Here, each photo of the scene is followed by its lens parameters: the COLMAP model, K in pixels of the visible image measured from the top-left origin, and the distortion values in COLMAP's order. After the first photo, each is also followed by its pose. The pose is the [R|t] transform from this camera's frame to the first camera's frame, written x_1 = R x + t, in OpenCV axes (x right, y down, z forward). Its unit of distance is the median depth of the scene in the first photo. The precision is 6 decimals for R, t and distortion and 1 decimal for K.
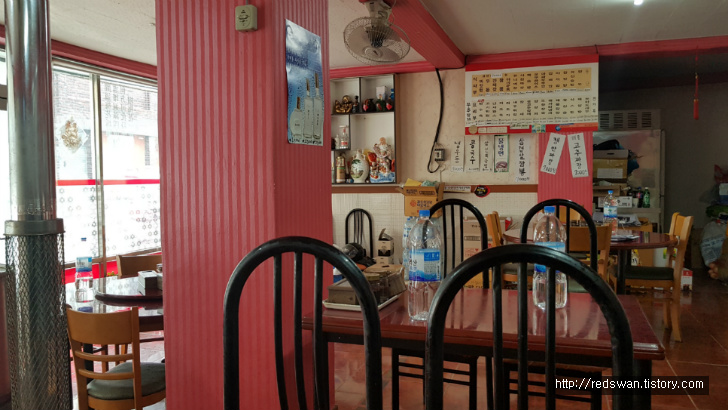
lens RADIAL K [[557.3, 0, 359.7], [0, 557.3, 204.0], [0, 0, 1]] dist [-0.000541, -0.000816]
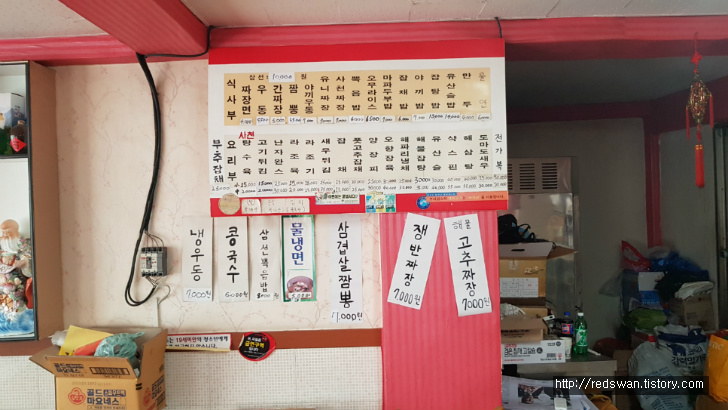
lens RADIAL K [[557.3, 0, 359.7], [0, 557.3, 204.0], [0, 0, 1]] dist [-0.000541, -0.000816]
pose [[0.946119, -0.013551, 0.323536, 0.163595], [0.031787, 0.998185, -0.051150, -0.111228], [-0.322255, 0.058678, 0.944832, 0.587727]]
